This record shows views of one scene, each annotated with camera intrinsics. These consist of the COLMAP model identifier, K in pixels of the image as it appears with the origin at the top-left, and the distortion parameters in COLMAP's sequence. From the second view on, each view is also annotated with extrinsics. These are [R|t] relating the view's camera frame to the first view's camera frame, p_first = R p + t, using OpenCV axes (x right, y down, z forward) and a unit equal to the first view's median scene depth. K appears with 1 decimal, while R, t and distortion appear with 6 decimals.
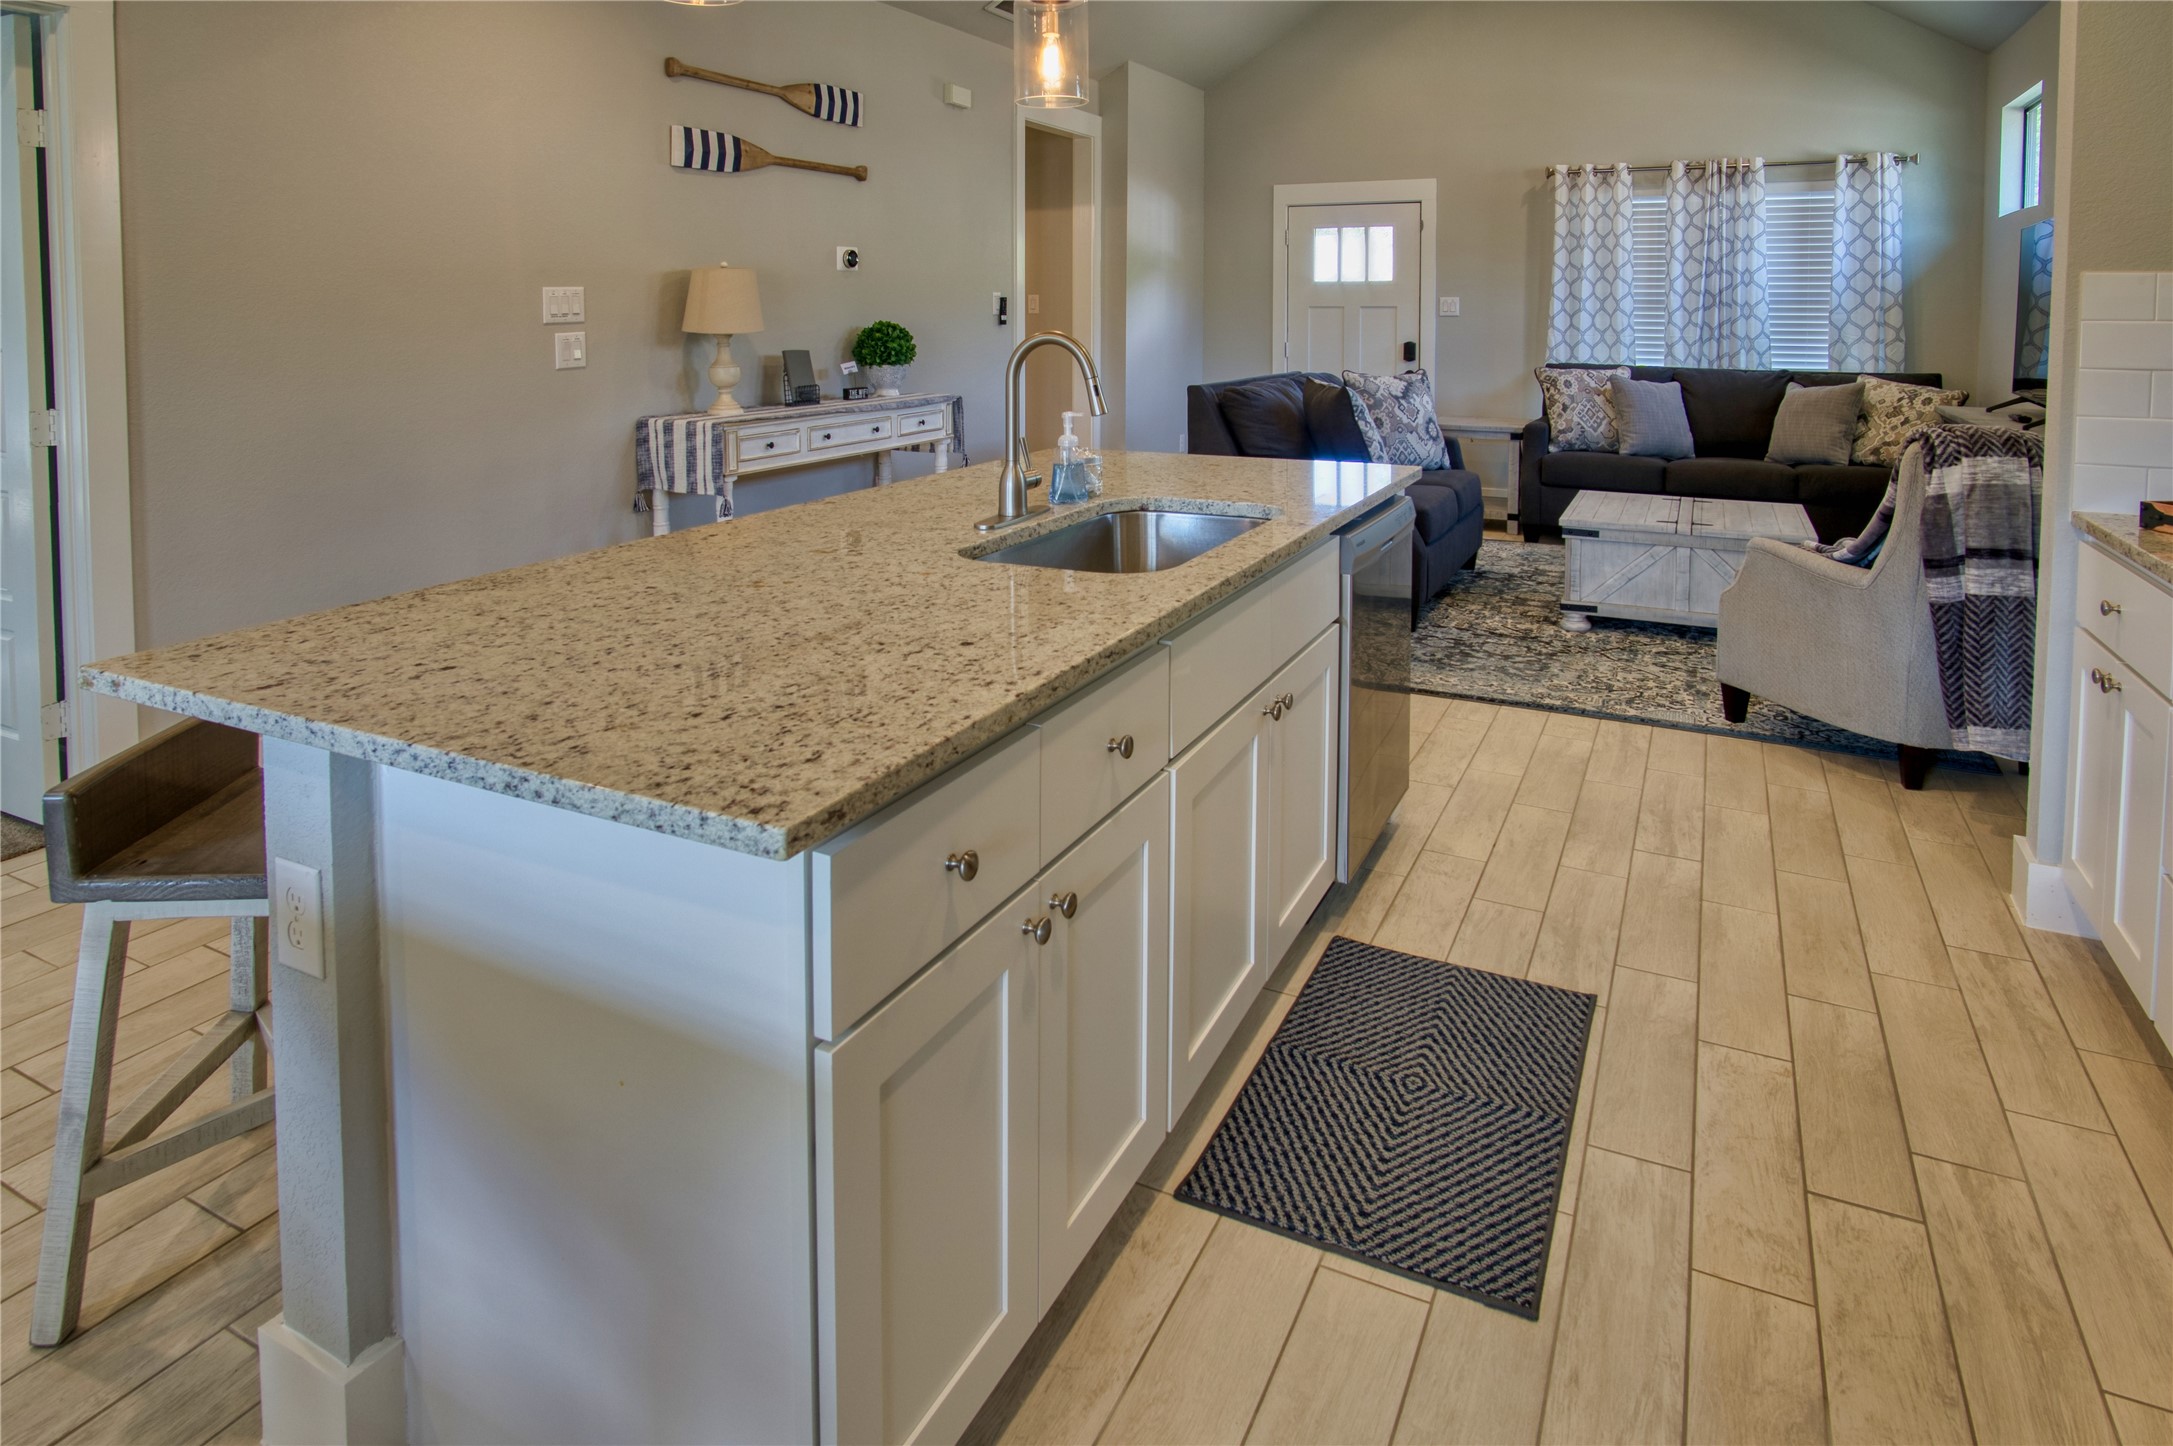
lens RADIAL K [[1237.9, 0, 1073.6], [0, 1237.9, 359.5], [0, 0, 1]] dist [-0.025245, 0.003645]
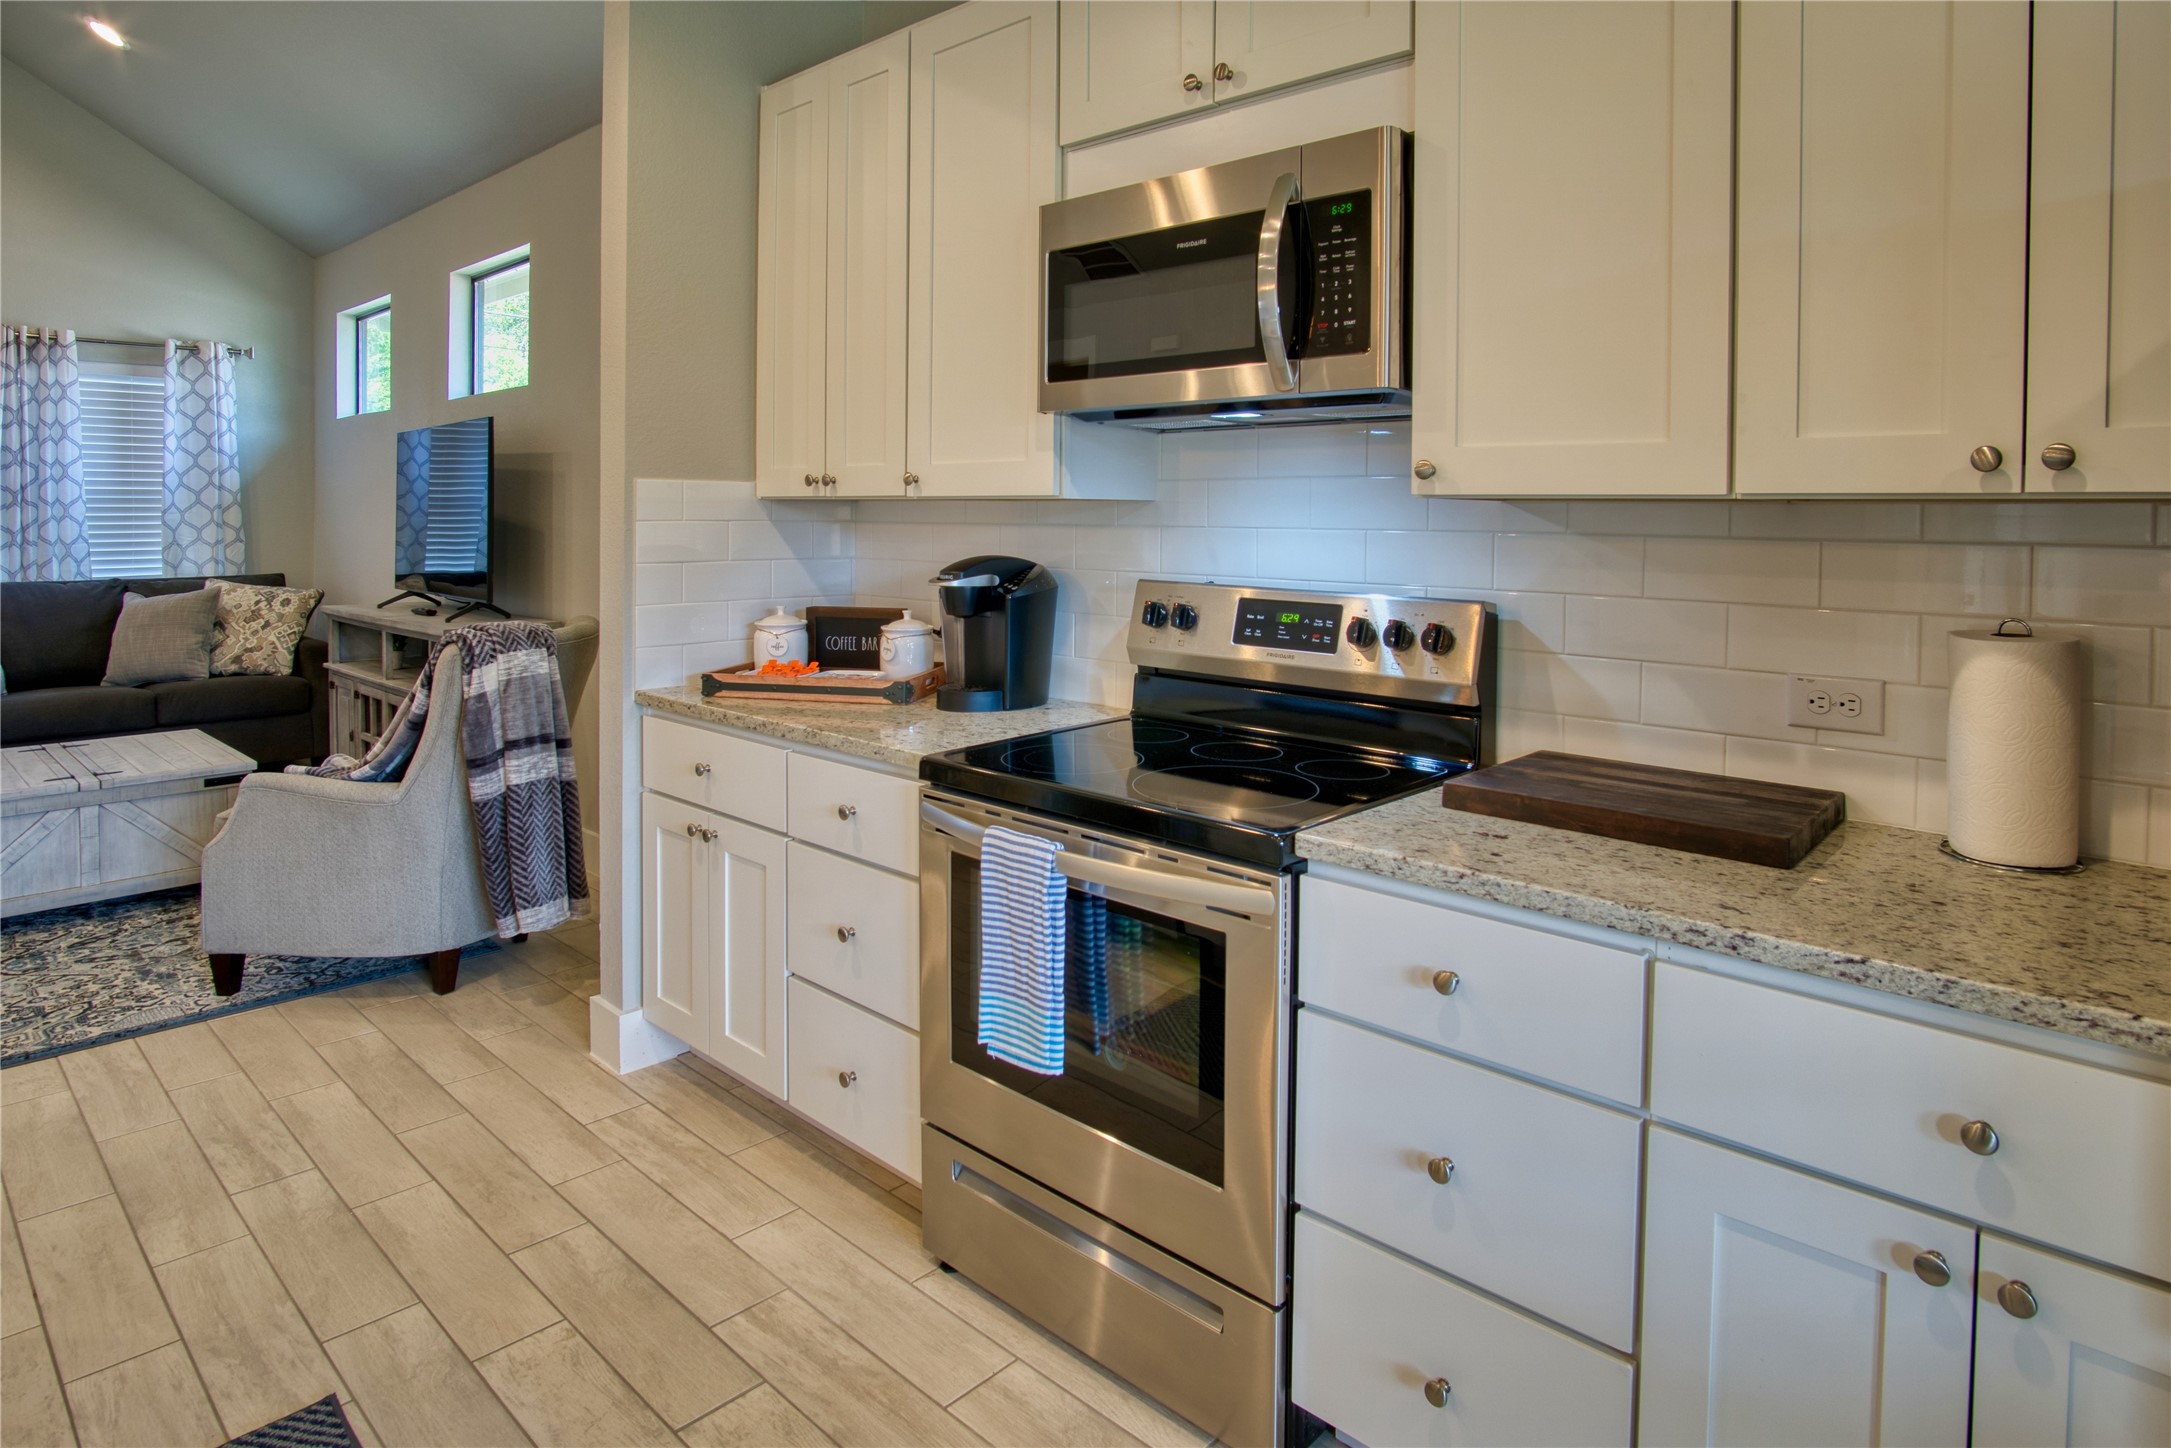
lens RADIAL K [[1236.8, 0, 1076.3], [0, 1236.8, 525.6], [0, 0, 1]] dist [-0.025245, 0.003645]
pose [[0.284385, -0.016314, 0.958571, -0.056038], [0.039762, 0.999196, 0.005209, -0.006403], [-0.957885, 0.036634, 0.284805, 0.100816]]
